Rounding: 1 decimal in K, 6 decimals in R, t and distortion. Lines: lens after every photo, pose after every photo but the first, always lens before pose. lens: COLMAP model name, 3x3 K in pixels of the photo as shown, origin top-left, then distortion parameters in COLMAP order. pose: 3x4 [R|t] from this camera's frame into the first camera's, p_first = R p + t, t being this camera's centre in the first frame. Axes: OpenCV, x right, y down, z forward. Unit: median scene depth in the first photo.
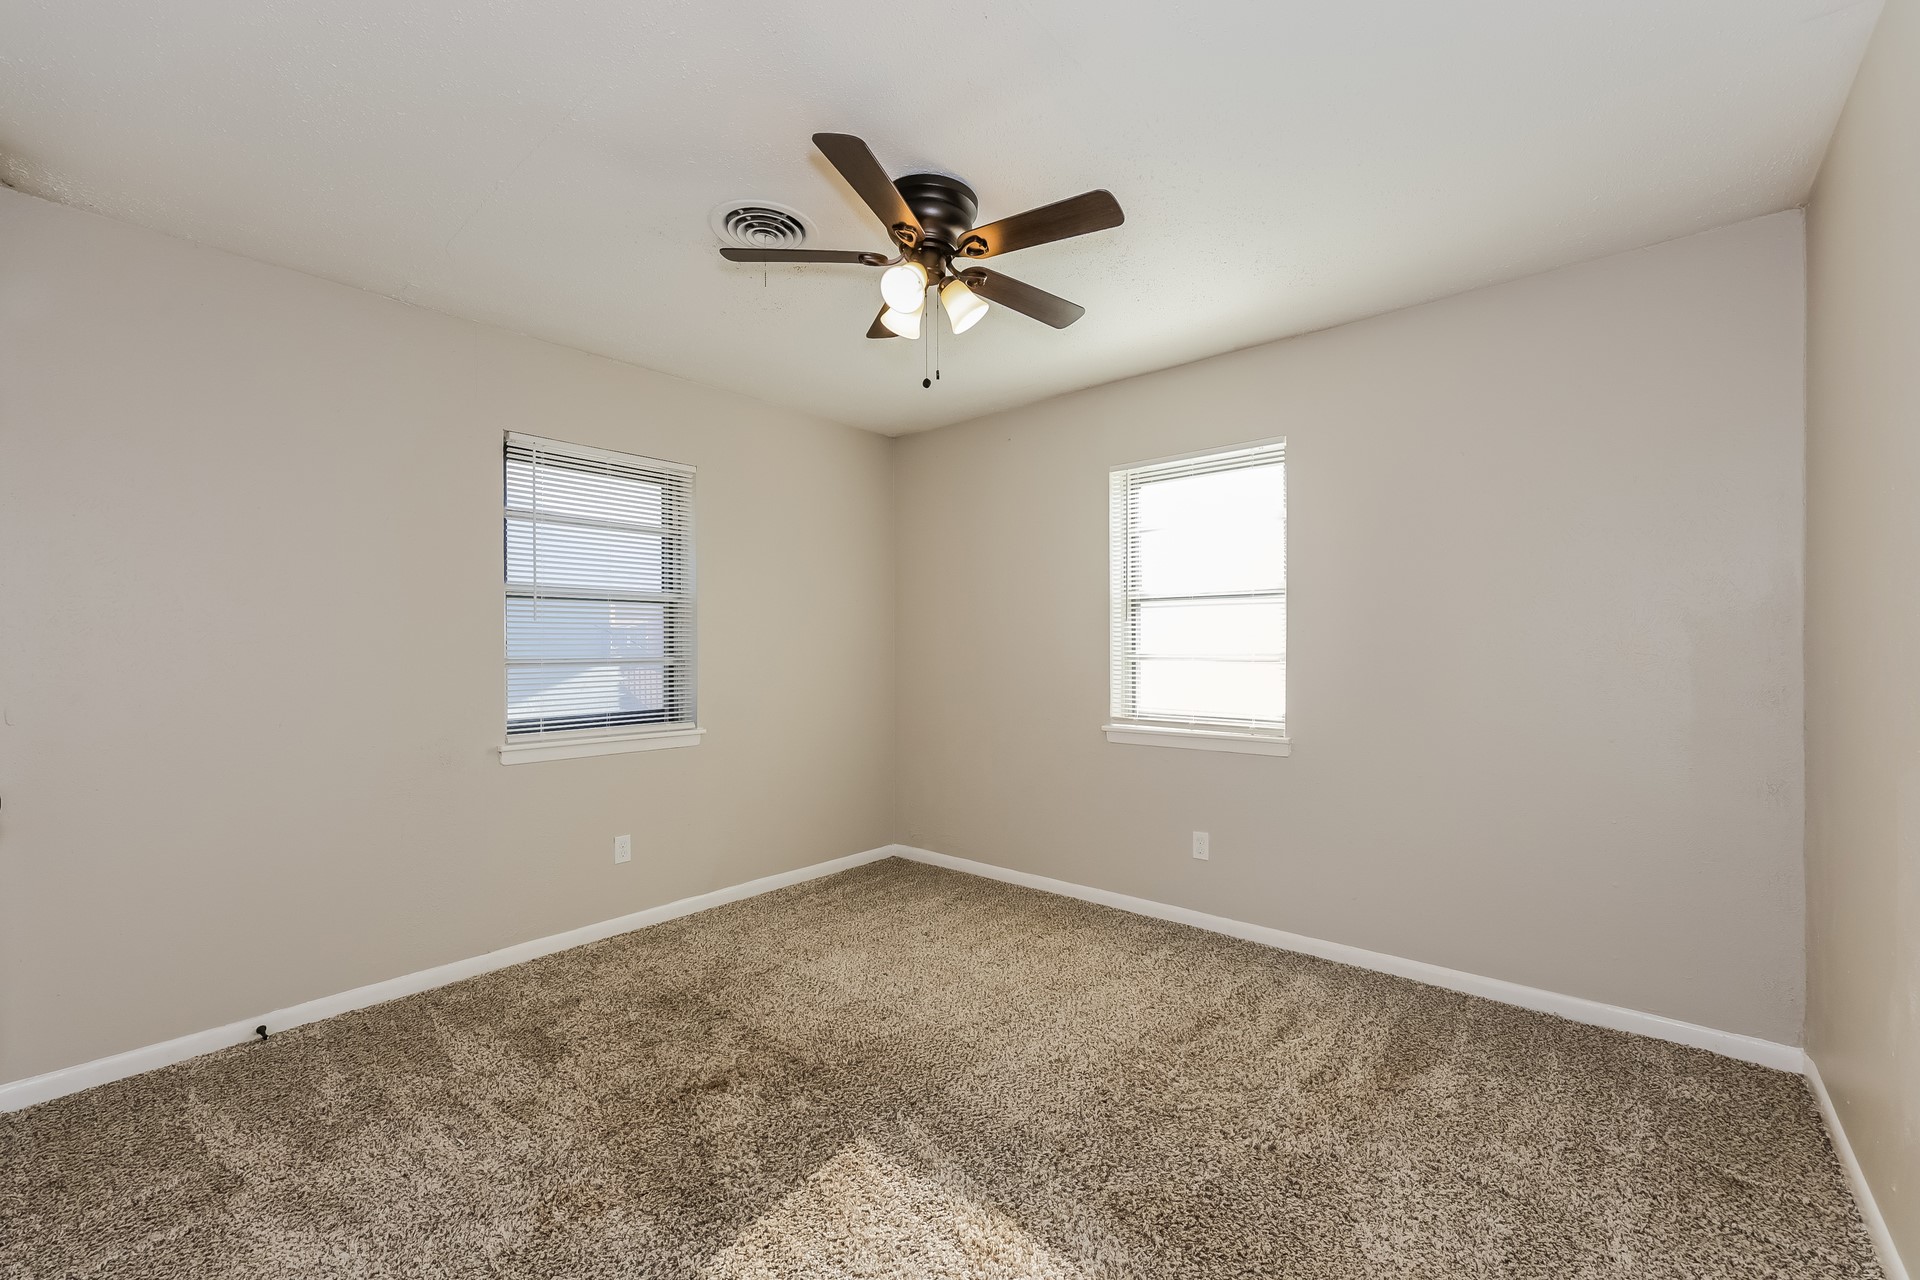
lens RADIAL K [[771.7, 0, 964.8], [0, 771.7, 653.3], [0, 0, 1]] dist [0.003201, -0.000047]
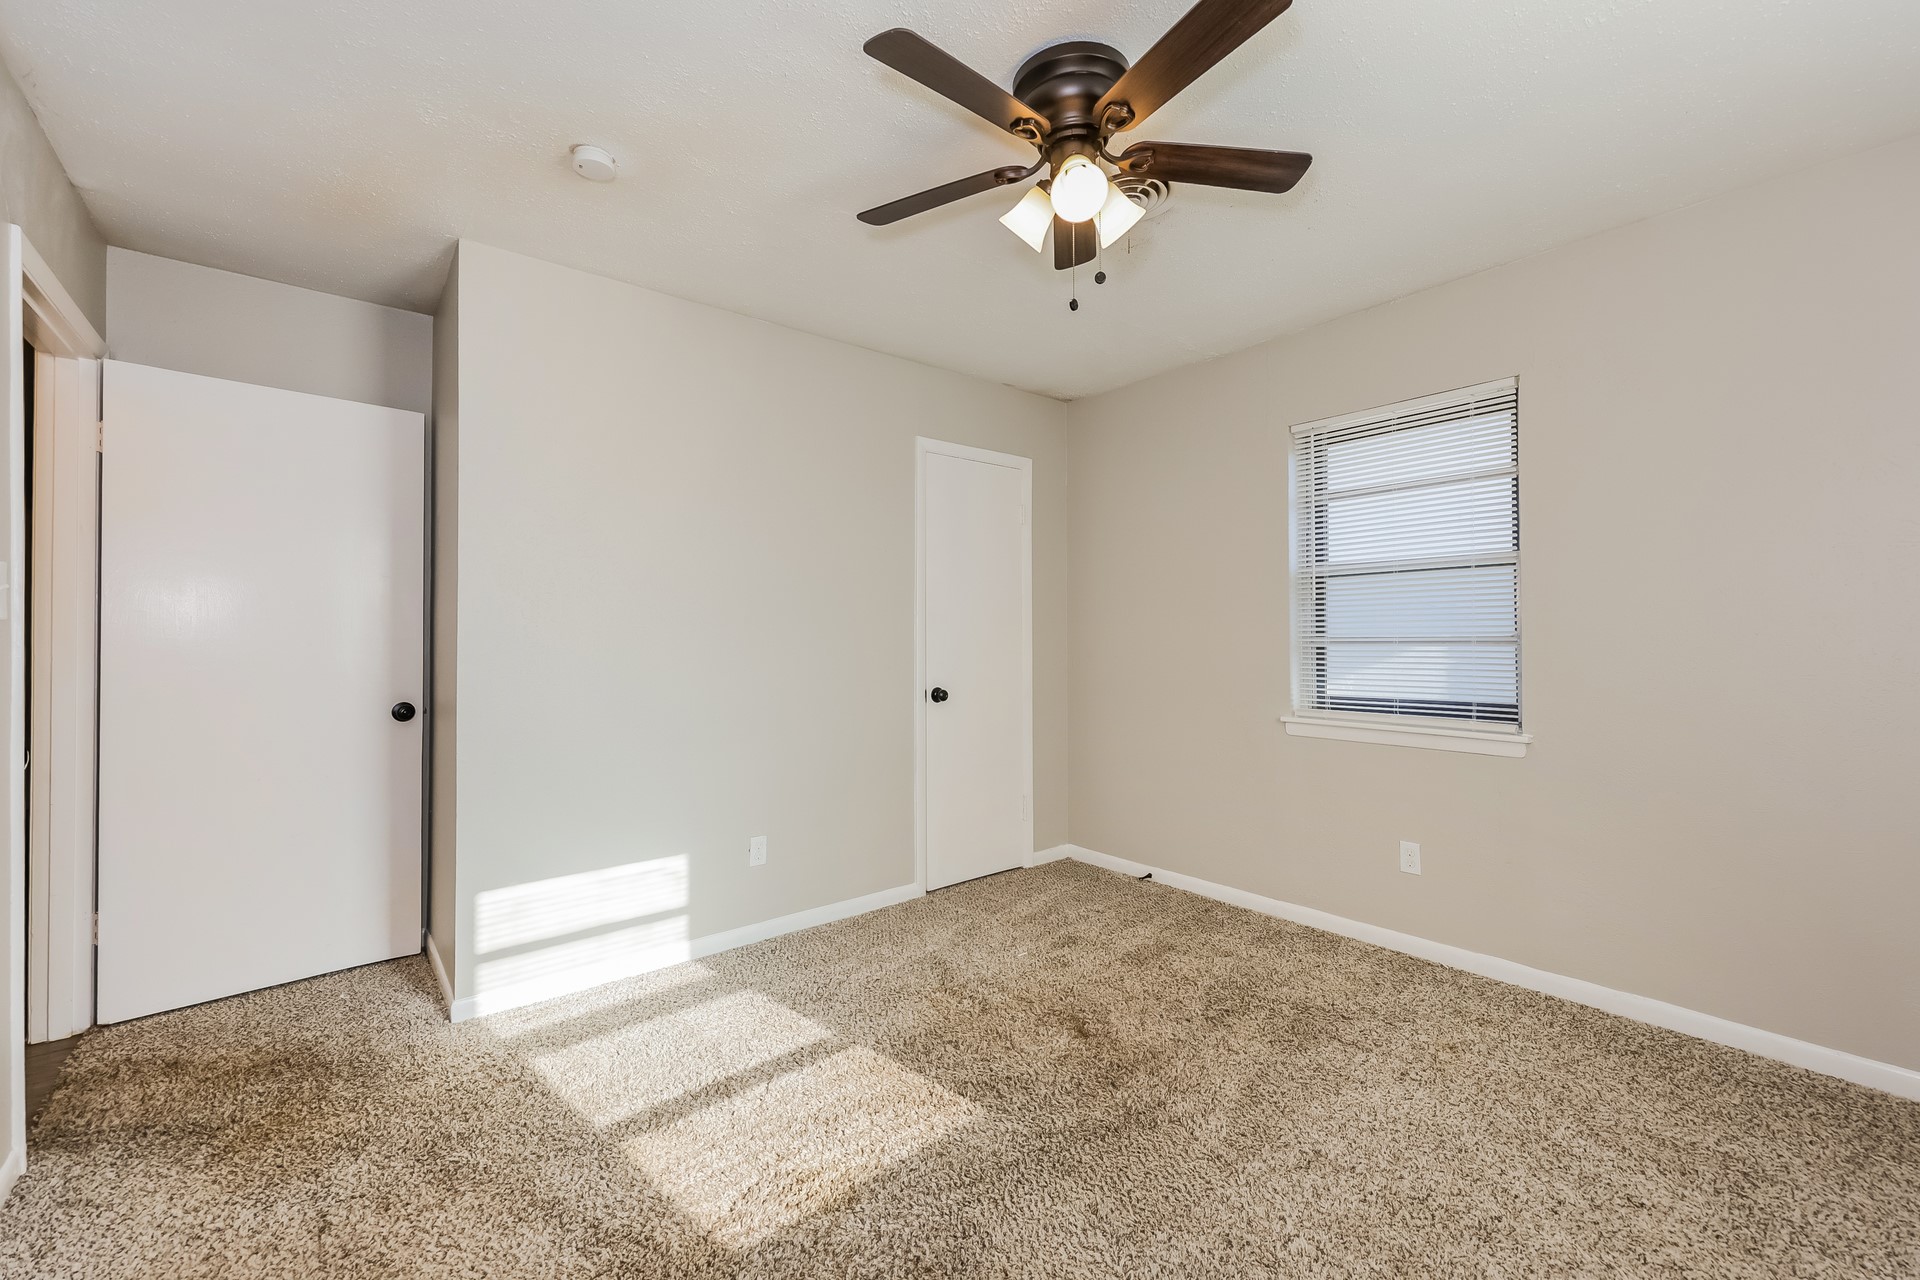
lens RADIAL K [[771.7, 0, 957.0], [0, 771.7, 631.1], [0, 0, 1]] dist [0.003201, -0.000047]
pose [[-0.169013, -0.007659, -0.985584, 0.523262], [-0.002245, 0.999970, -0.007386, 0.007997], [0.985611, 0.000964, -0.169025, 0.679685]]
